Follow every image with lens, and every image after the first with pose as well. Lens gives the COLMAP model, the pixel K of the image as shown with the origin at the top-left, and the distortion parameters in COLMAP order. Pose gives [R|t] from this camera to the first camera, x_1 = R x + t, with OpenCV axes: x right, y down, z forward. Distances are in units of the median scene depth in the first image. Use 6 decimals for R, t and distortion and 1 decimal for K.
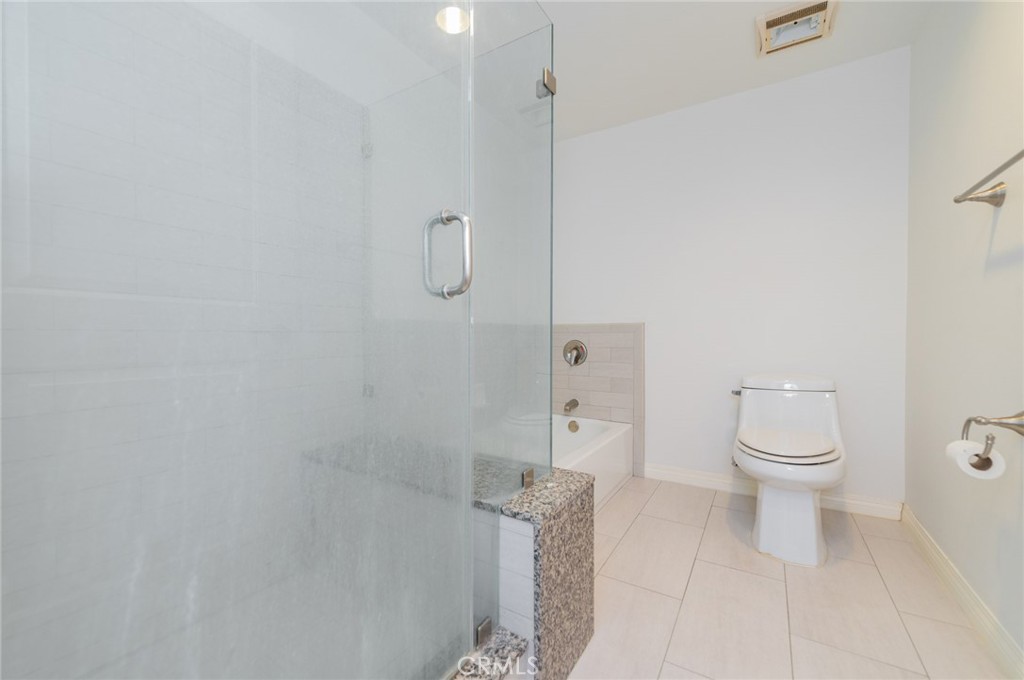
lens RADIAL K [[409.7, 0, 519.5], [0, 409.7, 347.9], [0, 0, 1]] dist [0.008258, -0.000371]
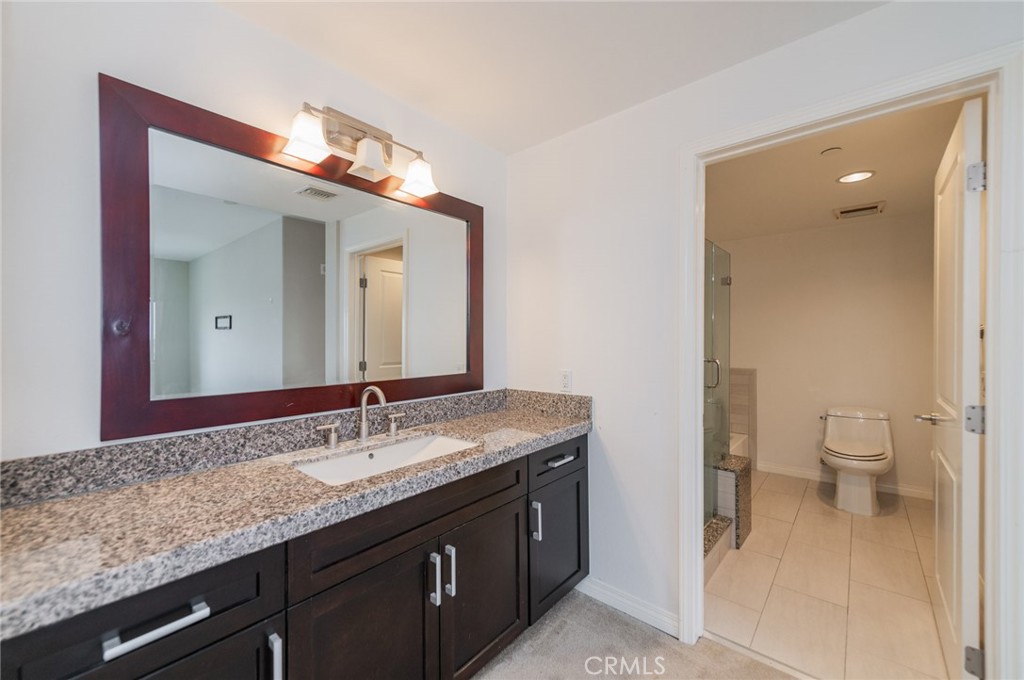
lens RADIAL K [[409.7, 0, 512.0], [0, 409.7, 345.7], [0, 0, 1]] dist [0.008258, -0.000371]
pose [[0.986896, 0.005963, -0.161247, -0.532784], [-0.008188, 0.999880, -0.013142, -0.183220], [0.161149, 0.014290, 0.986827, -1.012399]]
